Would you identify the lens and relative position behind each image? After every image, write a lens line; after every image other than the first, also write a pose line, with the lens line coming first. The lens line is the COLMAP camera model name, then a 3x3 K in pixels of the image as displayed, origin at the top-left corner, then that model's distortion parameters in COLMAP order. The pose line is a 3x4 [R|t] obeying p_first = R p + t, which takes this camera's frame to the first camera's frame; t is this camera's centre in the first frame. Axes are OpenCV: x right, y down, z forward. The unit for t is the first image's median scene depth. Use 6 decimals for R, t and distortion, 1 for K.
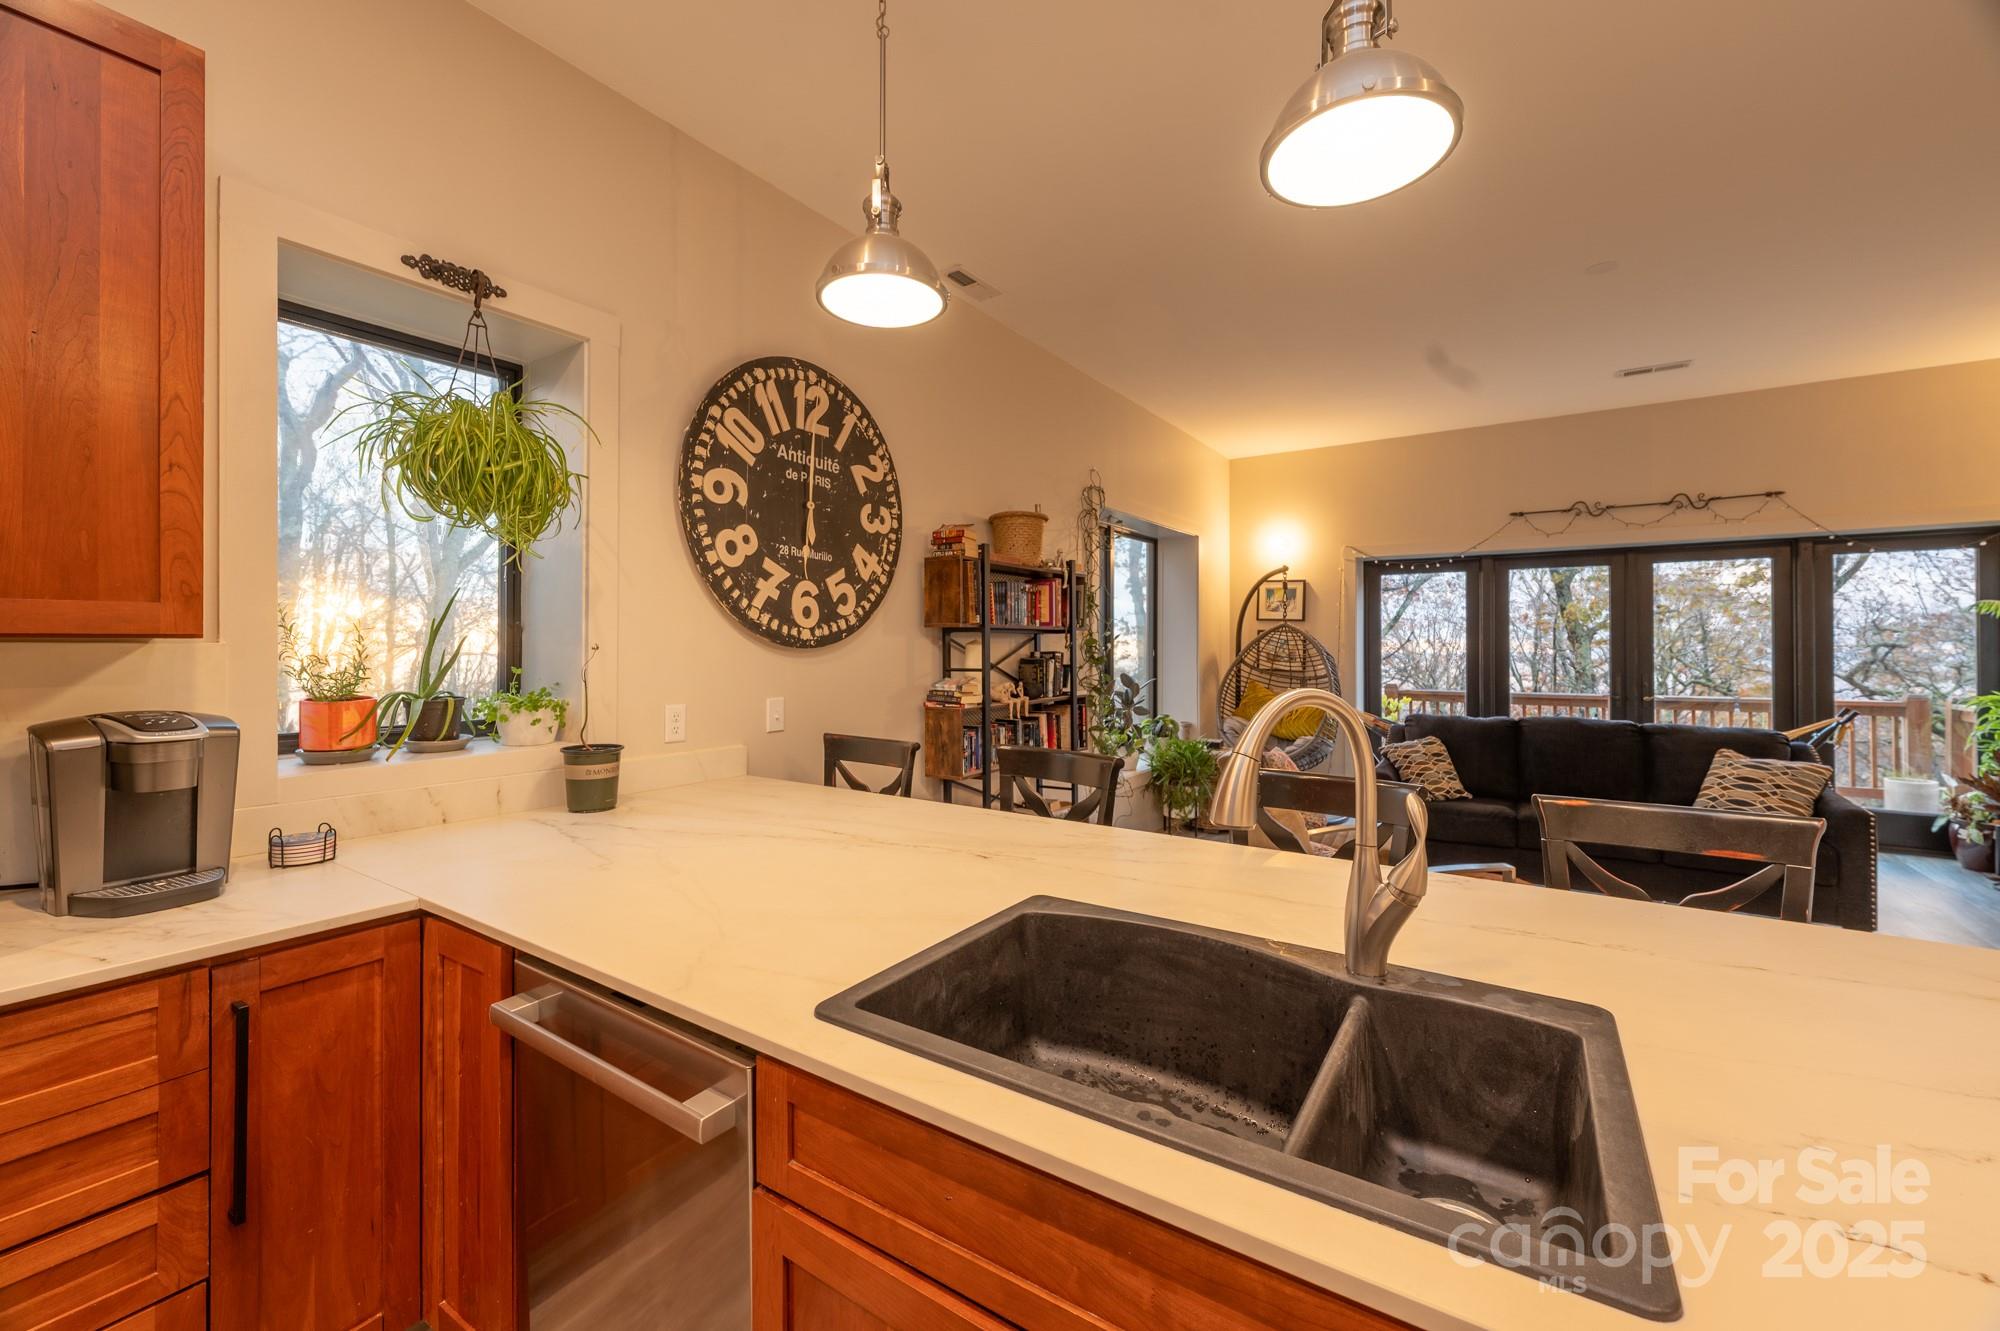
lens RADIAL K [[802.0, 0, 998.3], [0, 802.0, 638.9], [0, 0, 1]] dist [0.000852, -0.000265]
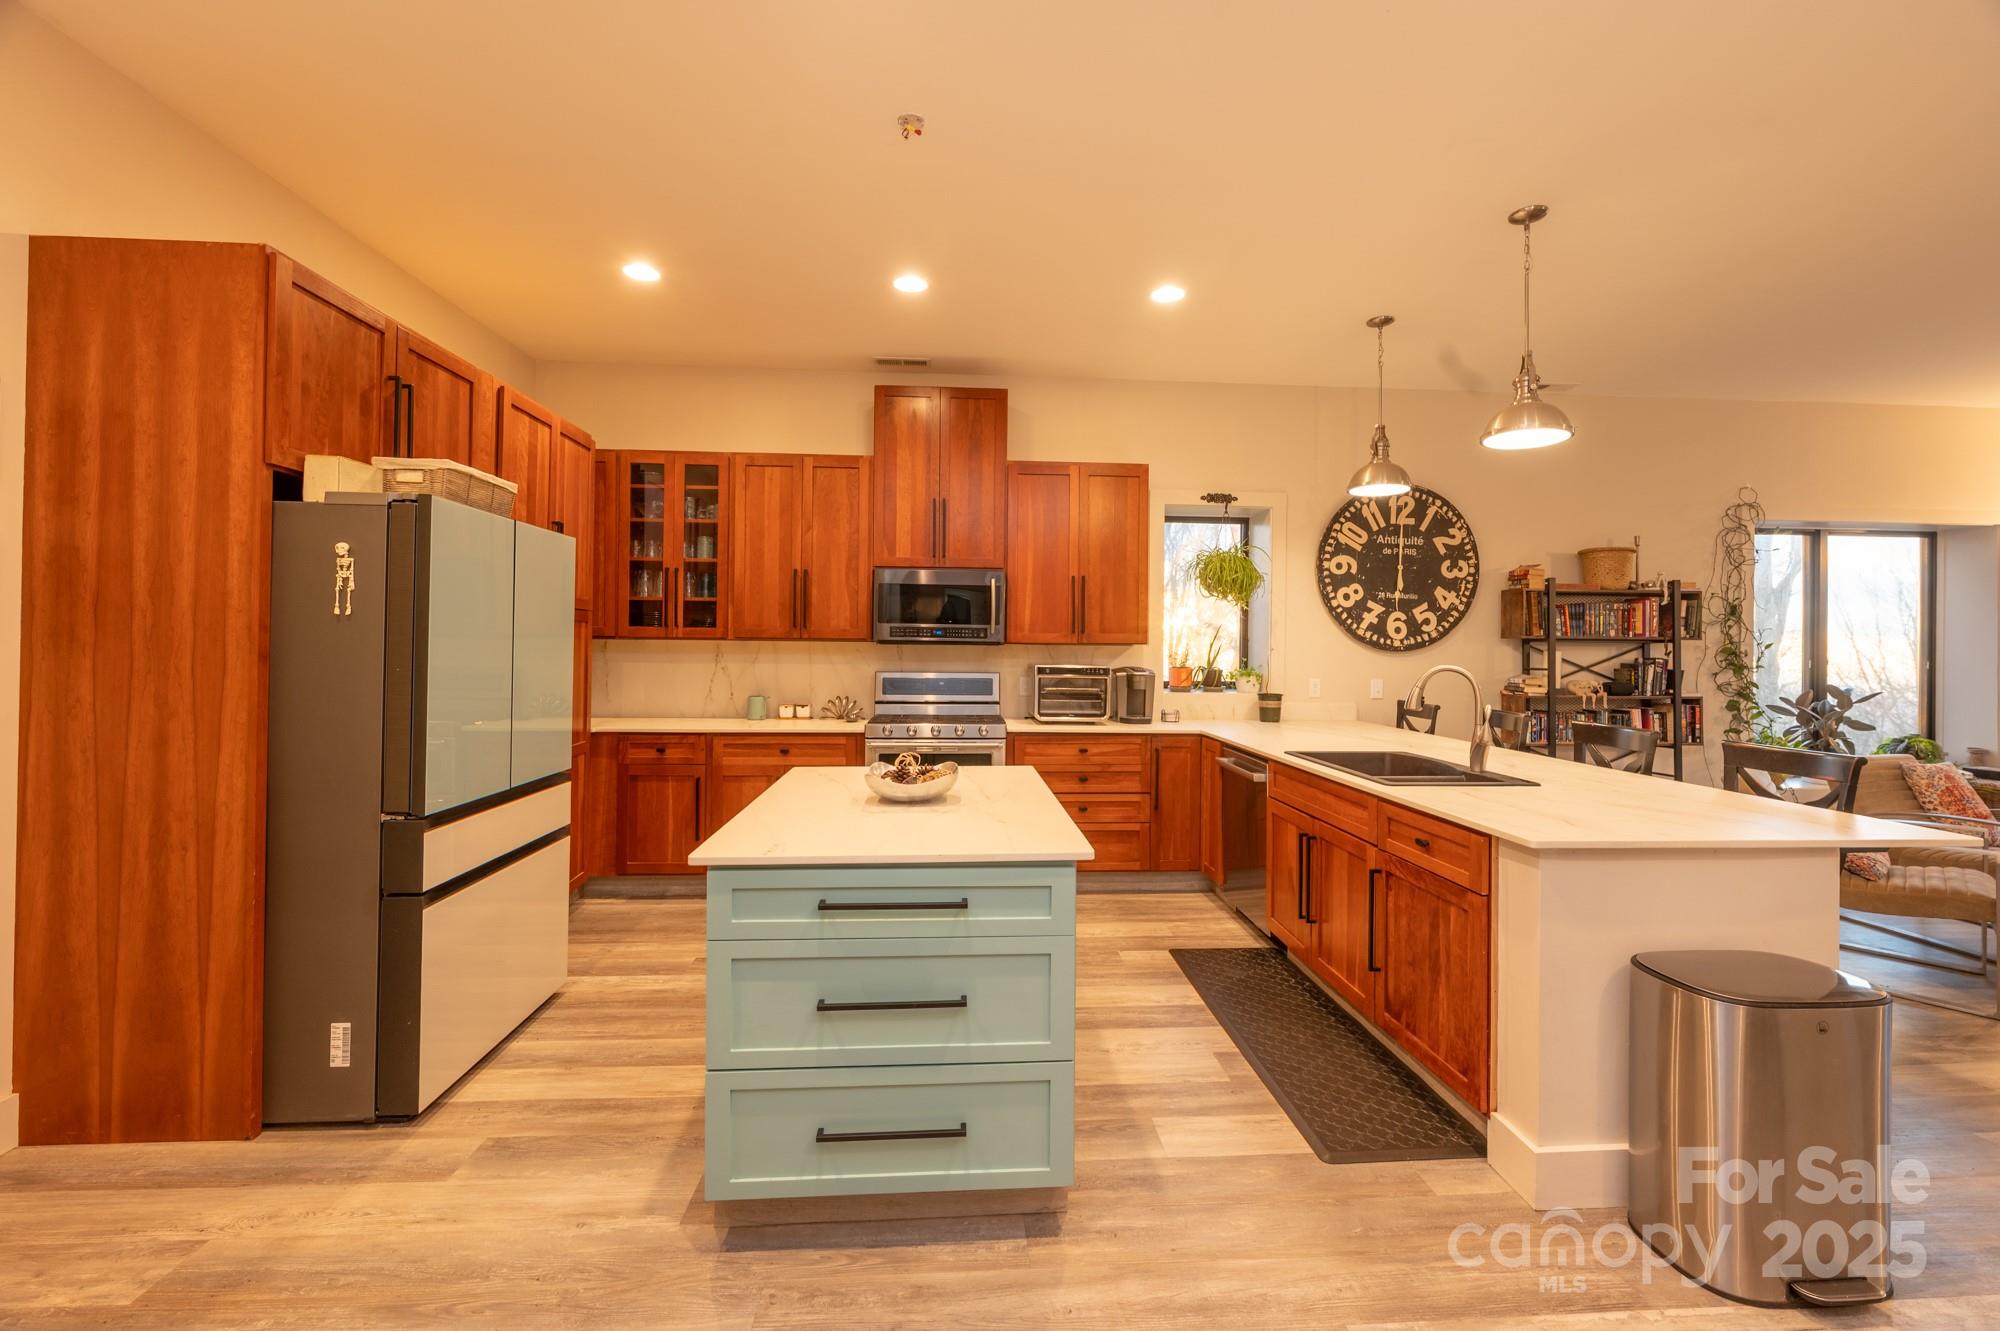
lens RADIAL K [[802.0, 0, 1009.9], [0, 802.0, 642.1], [0, 0, 1]] dist [0.000852, -0.000265]
pose [[0.619457, 0.003585, -0.785022, 0.567548], [-0.005240, 0.999986, 0.000432, -0.004304], [0.785013, 0.003846, 0.619467, -0.676943]]
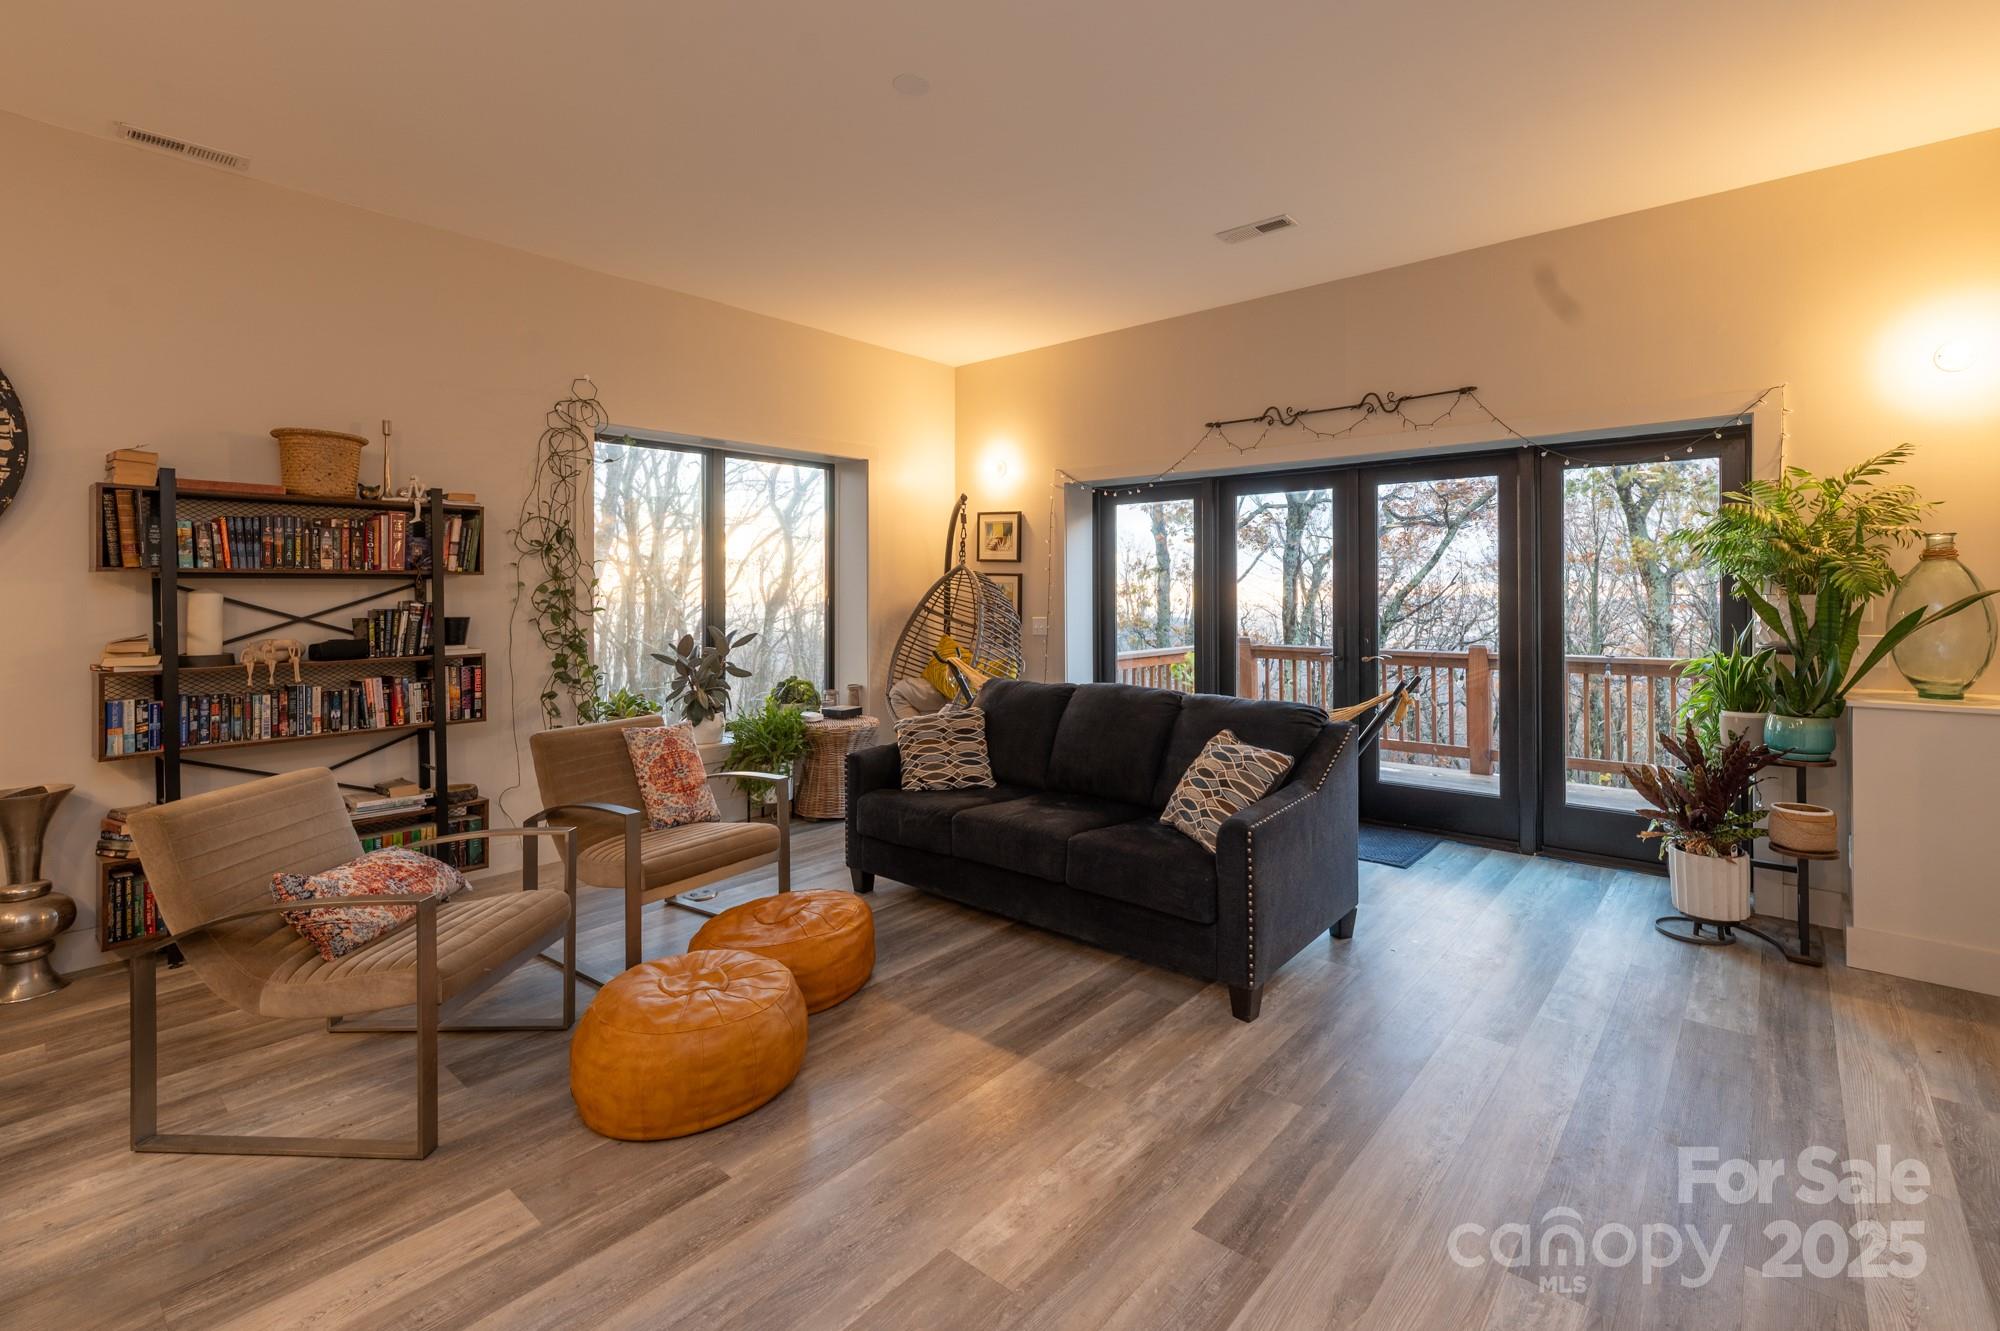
lens RADIAL K [[889.5, 0, 1042.9], [0, 889.5, 590.2], [0, 0, 1]] dist [-0.000014, 0.000952]
pose [[0.996192, -0.003670, -0.087114, 1.085217], [0.004267, 0.999969, 0.006664, 0.001991], [0.087087, -0.007010, 0.996176, 0.213847]]
